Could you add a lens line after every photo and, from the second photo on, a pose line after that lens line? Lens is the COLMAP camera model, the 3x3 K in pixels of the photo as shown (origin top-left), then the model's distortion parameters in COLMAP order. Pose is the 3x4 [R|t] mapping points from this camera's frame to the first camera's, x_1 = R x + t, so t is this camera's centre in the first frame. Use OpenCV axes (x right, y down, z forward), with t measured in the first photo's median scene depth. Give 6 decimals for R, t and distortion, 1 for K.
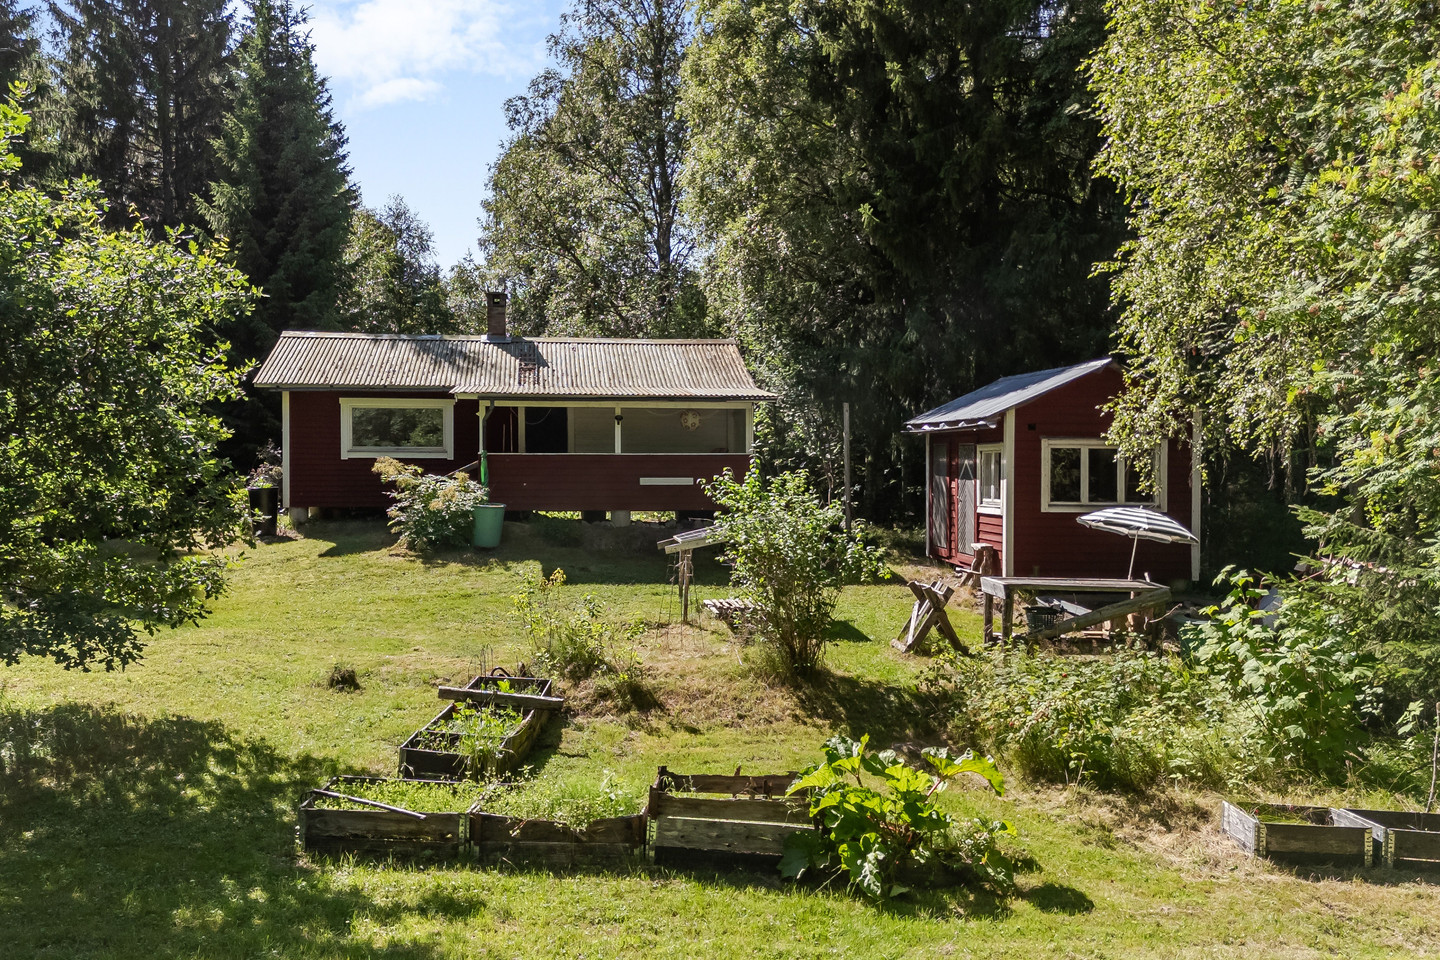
lens RADIAL K [[1125.7, 0, 720.0], [0, 1125.7, 480.0], [0, 0, 1]] dist [0.073653, -0.077587]
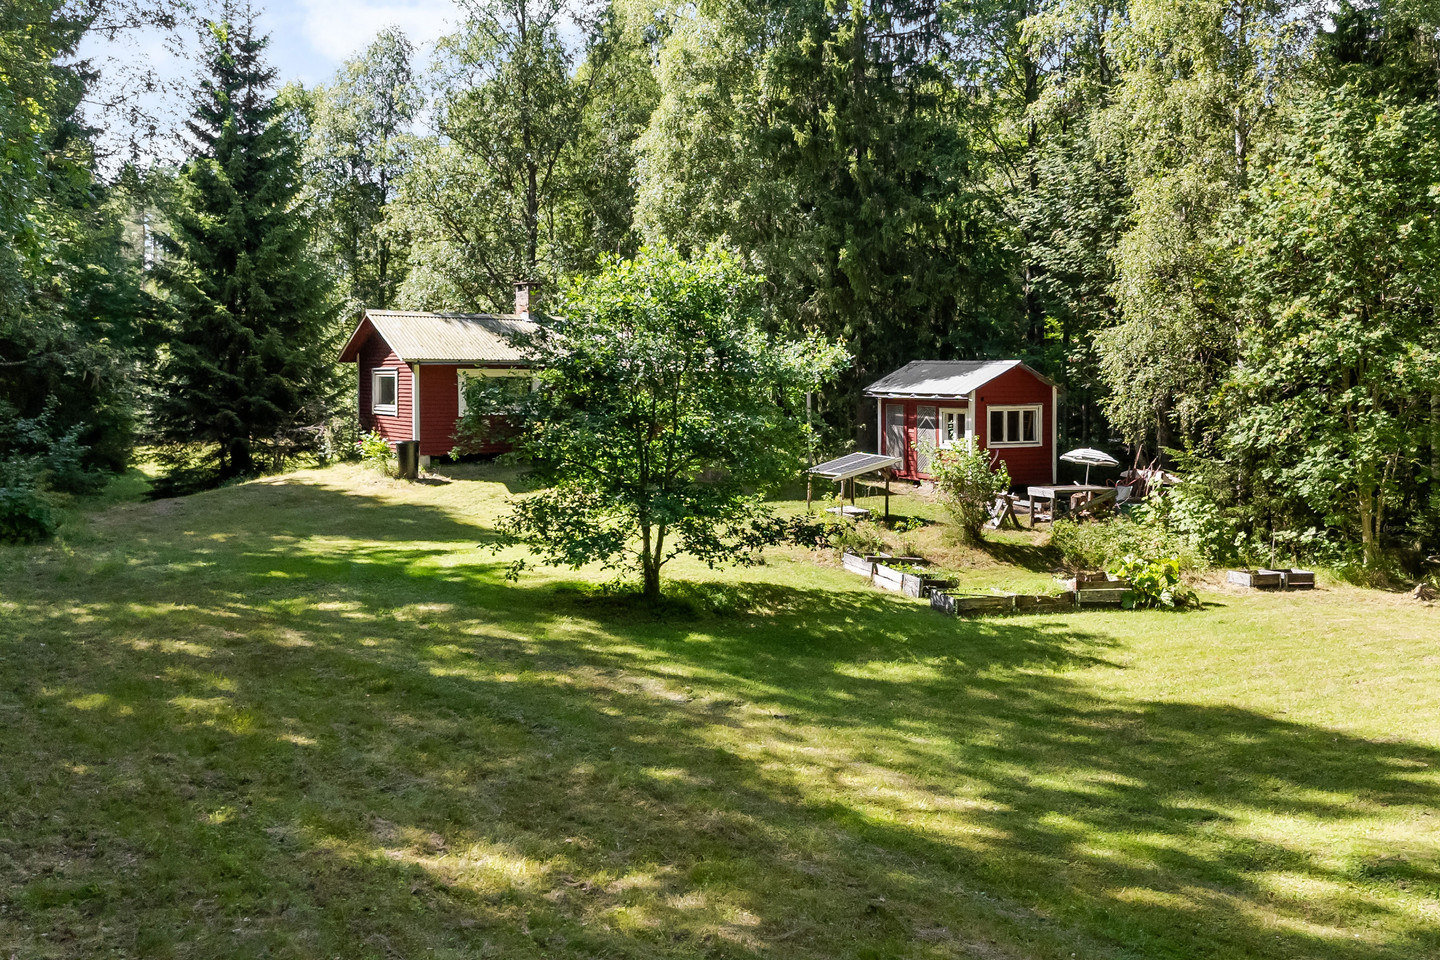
lens RADIAL K [[1125.7, 0, 720.0], [0, 1125.7, 480.0], [0, 0, 1]] dist [0.073653, -0.077587]
pose [[0.908739, -0.039043, 0.415534, -0.682684], [0.006763, 0.996862, 0.078872, -0.052908], [-0.417309, -0.068864, 0.906152, -0.336200]]
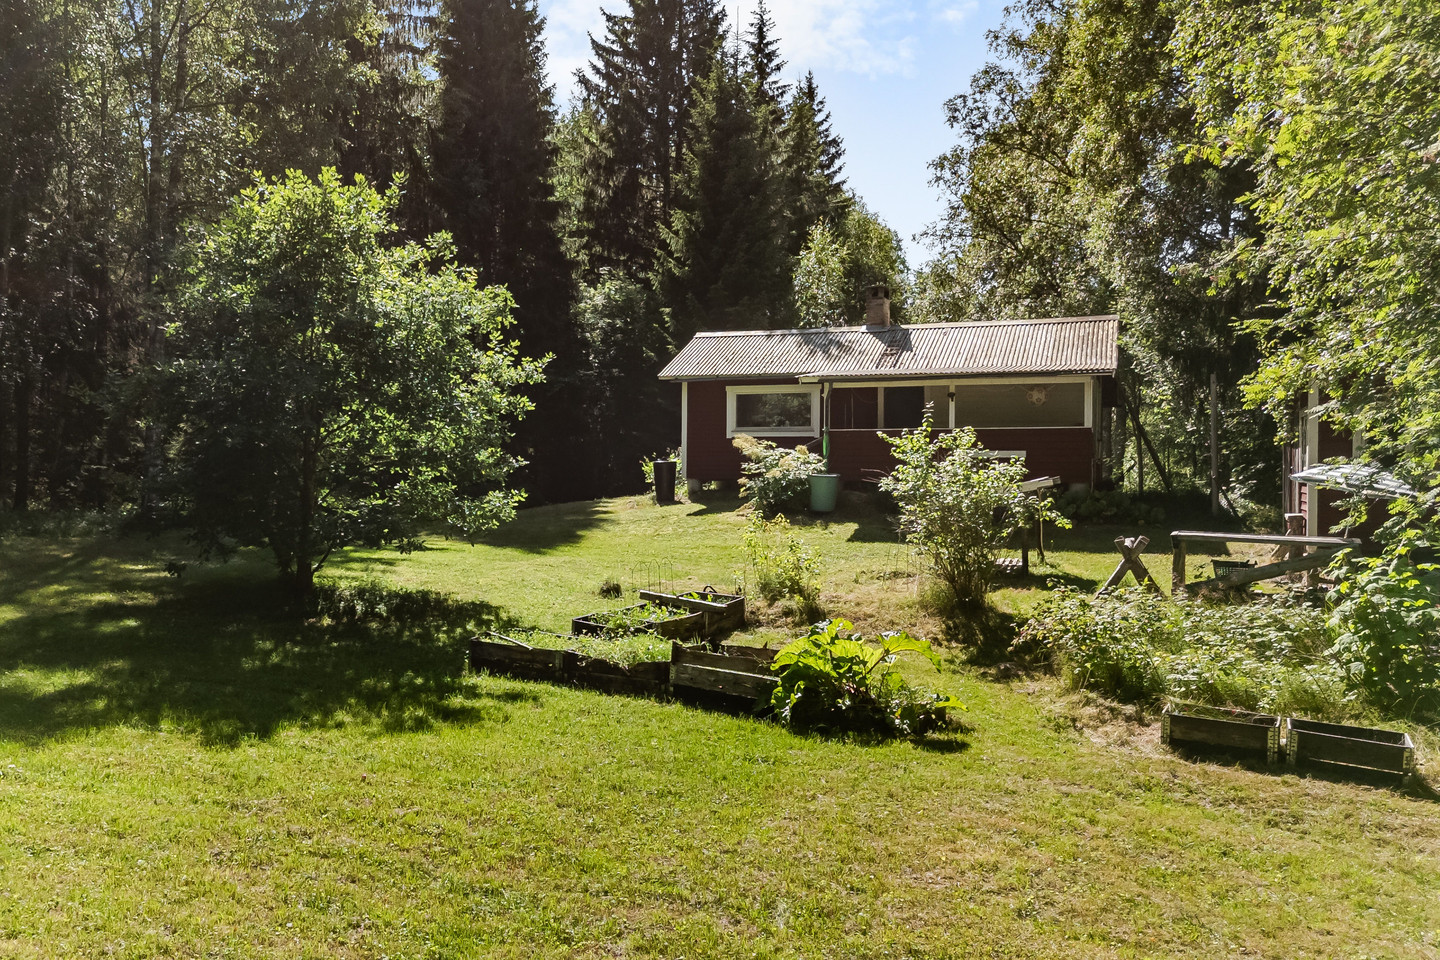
lens RADIAL K [[1132.8, 0, 720.0], [0, 1132.8, 480.0], [0, 0, 1]] dist [0.002106, 0.002254]
pose [[0.901738, 0.004195, -0.432263, 0.191021], [-0.001627, 0.999979, 0.006310, 0.020205], [0.432280, -0.004987, 0.901726, -0.074049]]
